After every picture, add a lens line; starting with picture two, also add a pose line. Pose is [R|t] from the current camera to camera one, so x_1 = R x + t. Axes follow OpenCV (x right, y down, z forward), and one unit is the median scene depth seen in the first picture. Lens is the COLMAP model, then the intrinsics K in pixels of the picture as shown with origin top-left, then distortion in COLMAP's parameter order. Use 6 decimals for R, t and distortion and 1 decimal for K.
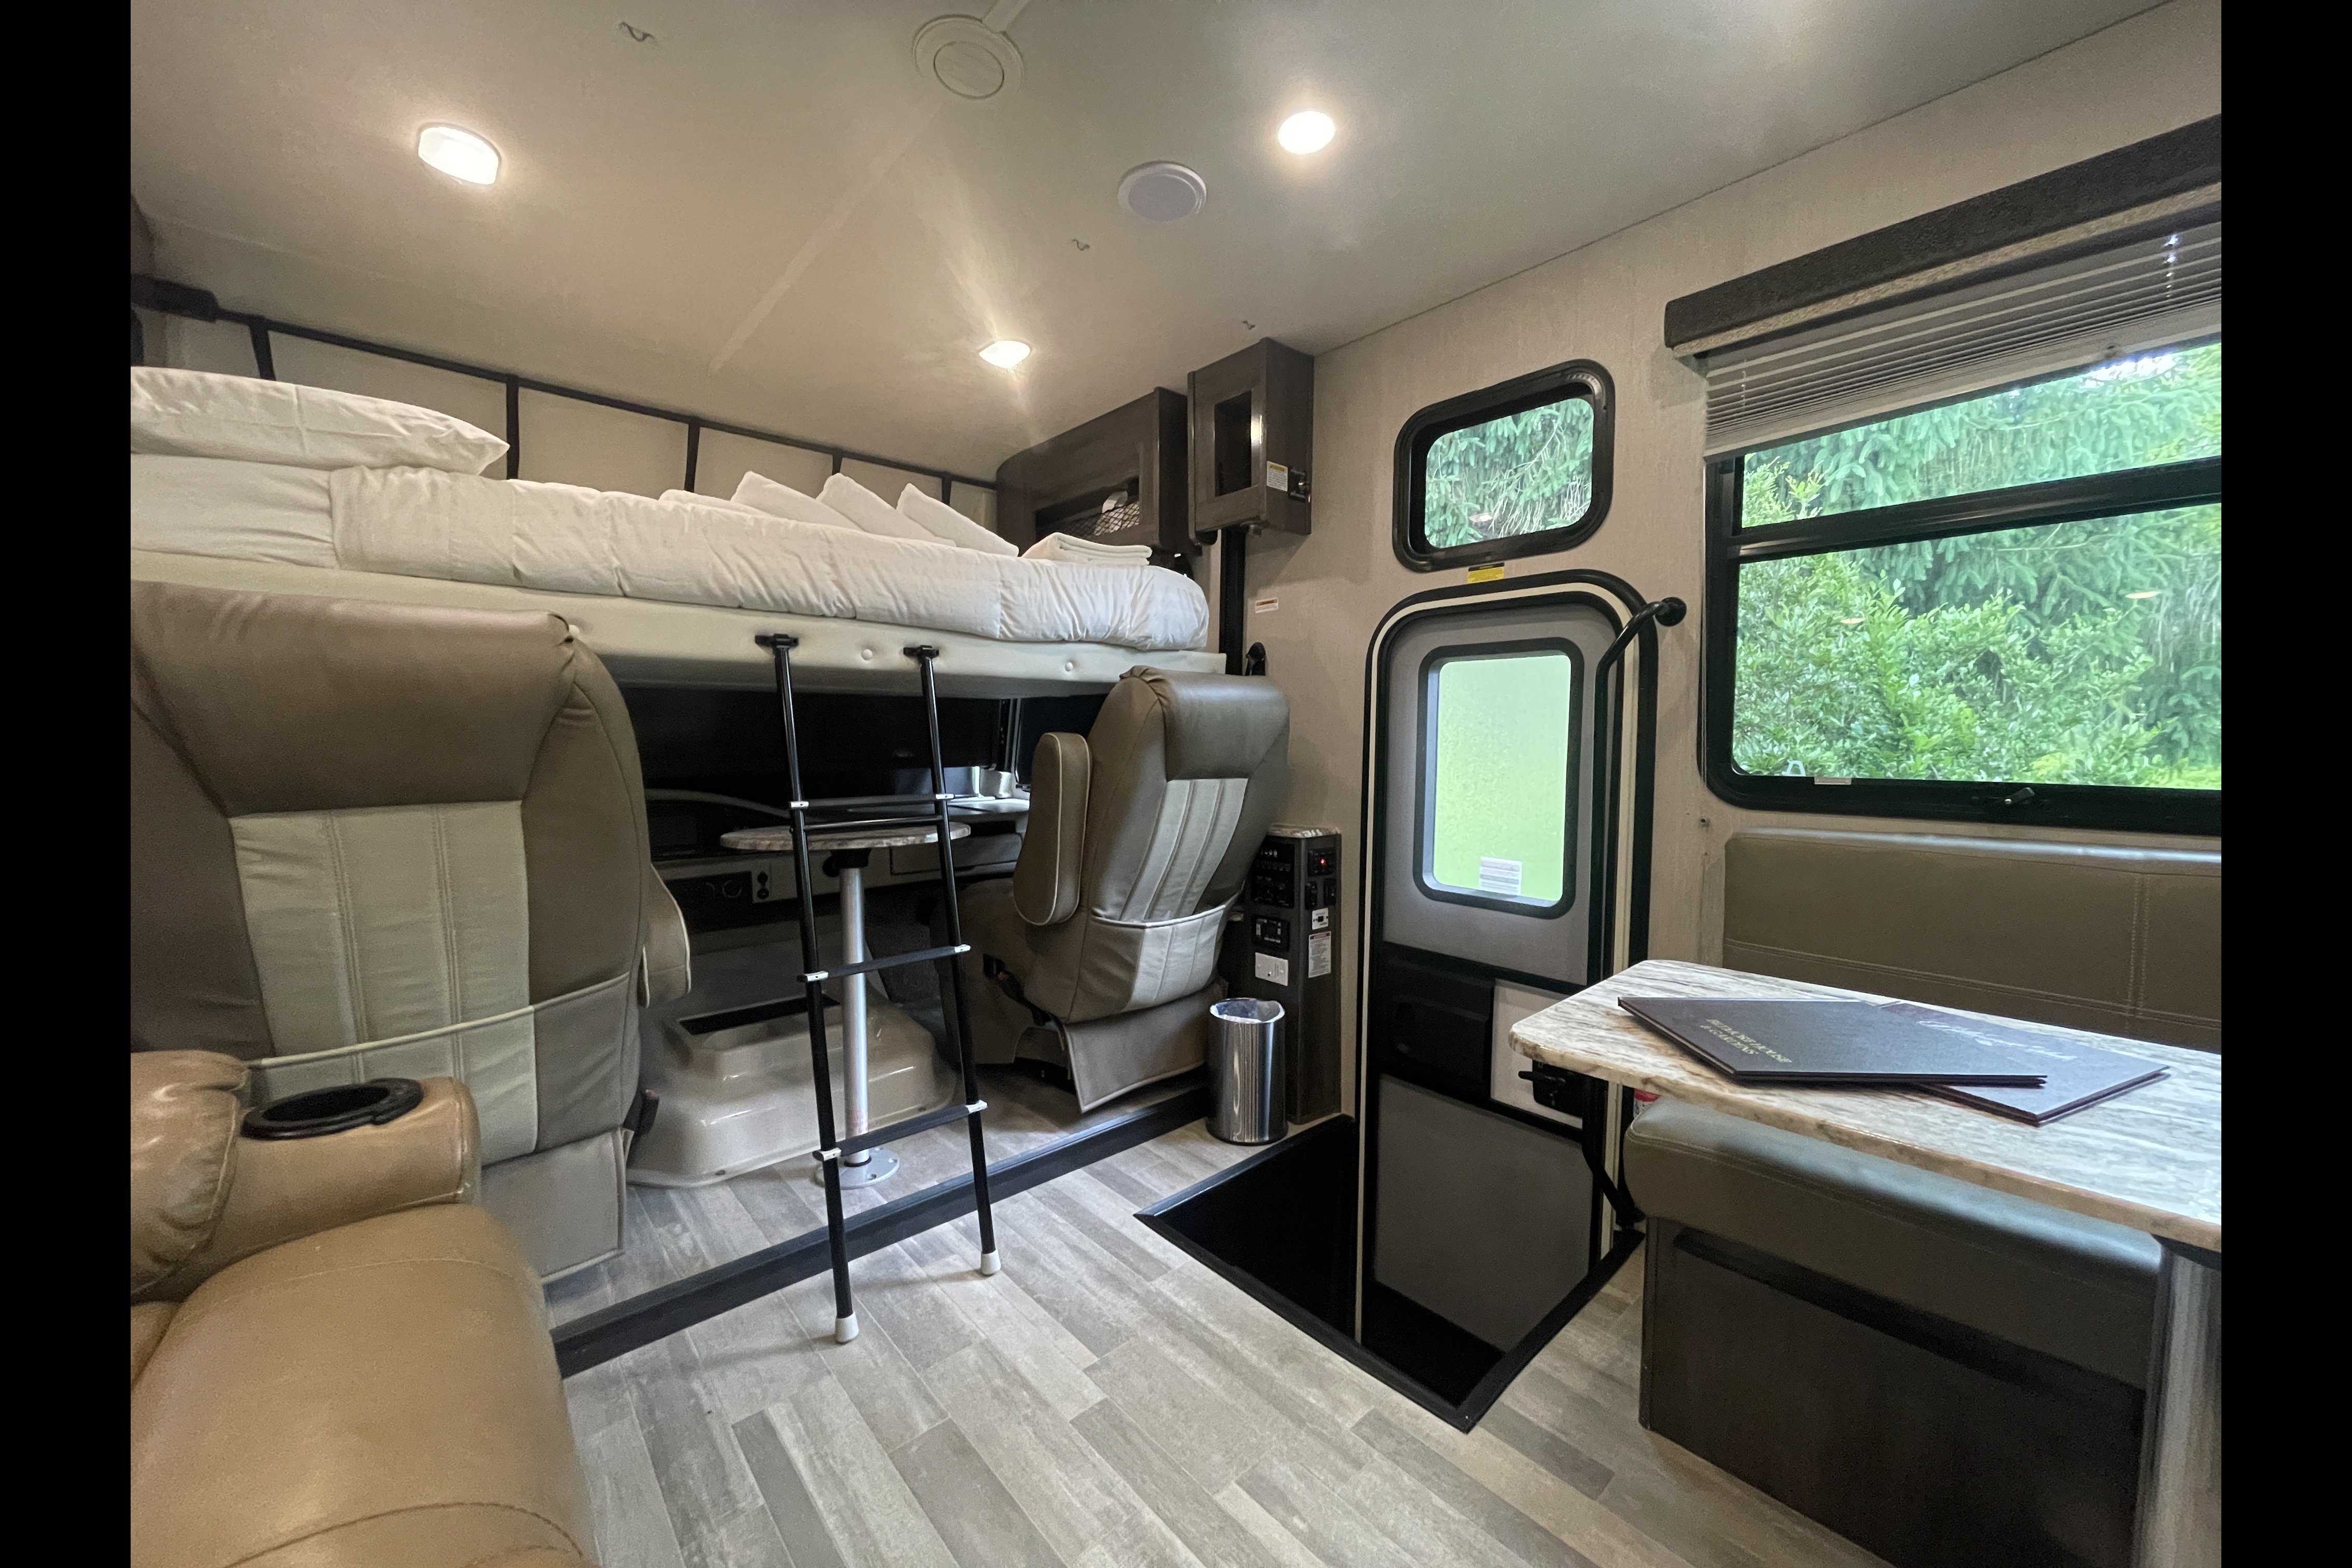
lens RADIAL K [[840.8, 0, 1166.4], [0, 840.8, 785.7], [0, 0, 1]] dist [-0.006398, 0.000168]
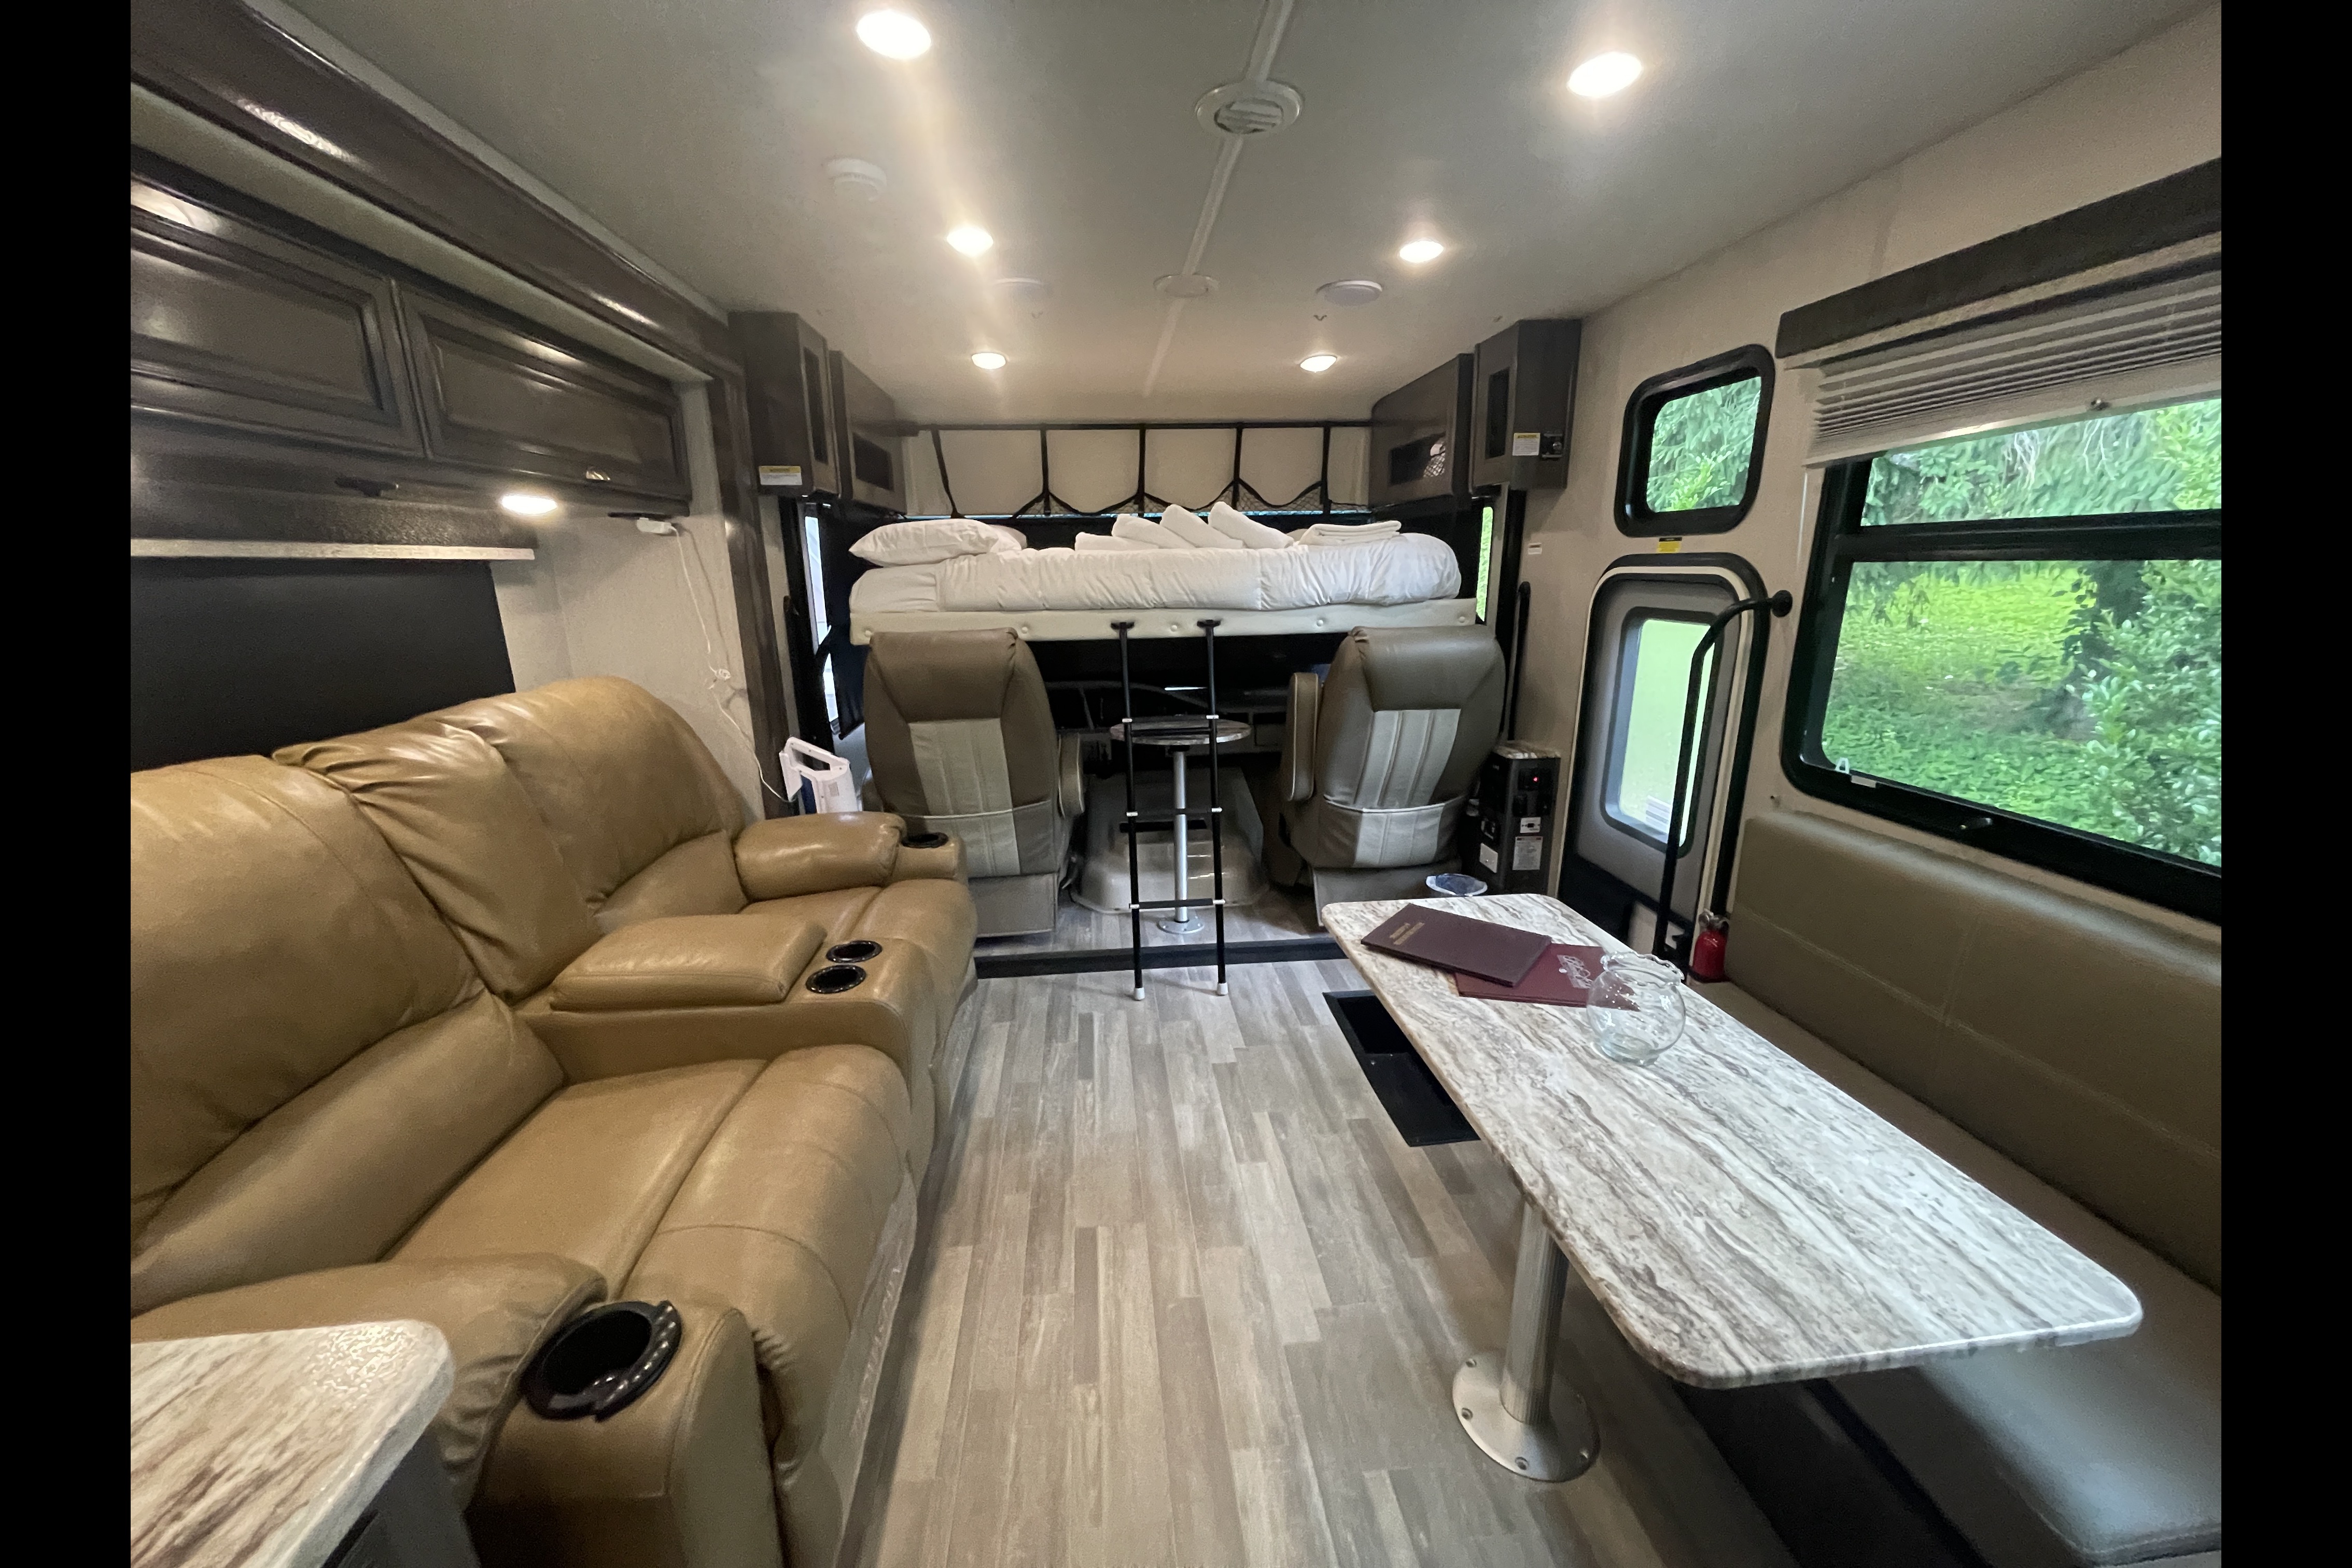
lens RADIAL K [[840.8, 0, 1166.4], [0, 840.8, 785.7], [0, 0, 1]] dist [-0.006398, 0.000168]
pose [[0.804298, 0.134557, -0.578791, 0.626456], [-0.014968, 0.978303, 0.206636, -0.193396], [0.594037, -0.157533, 0.788862, -0.359268]]
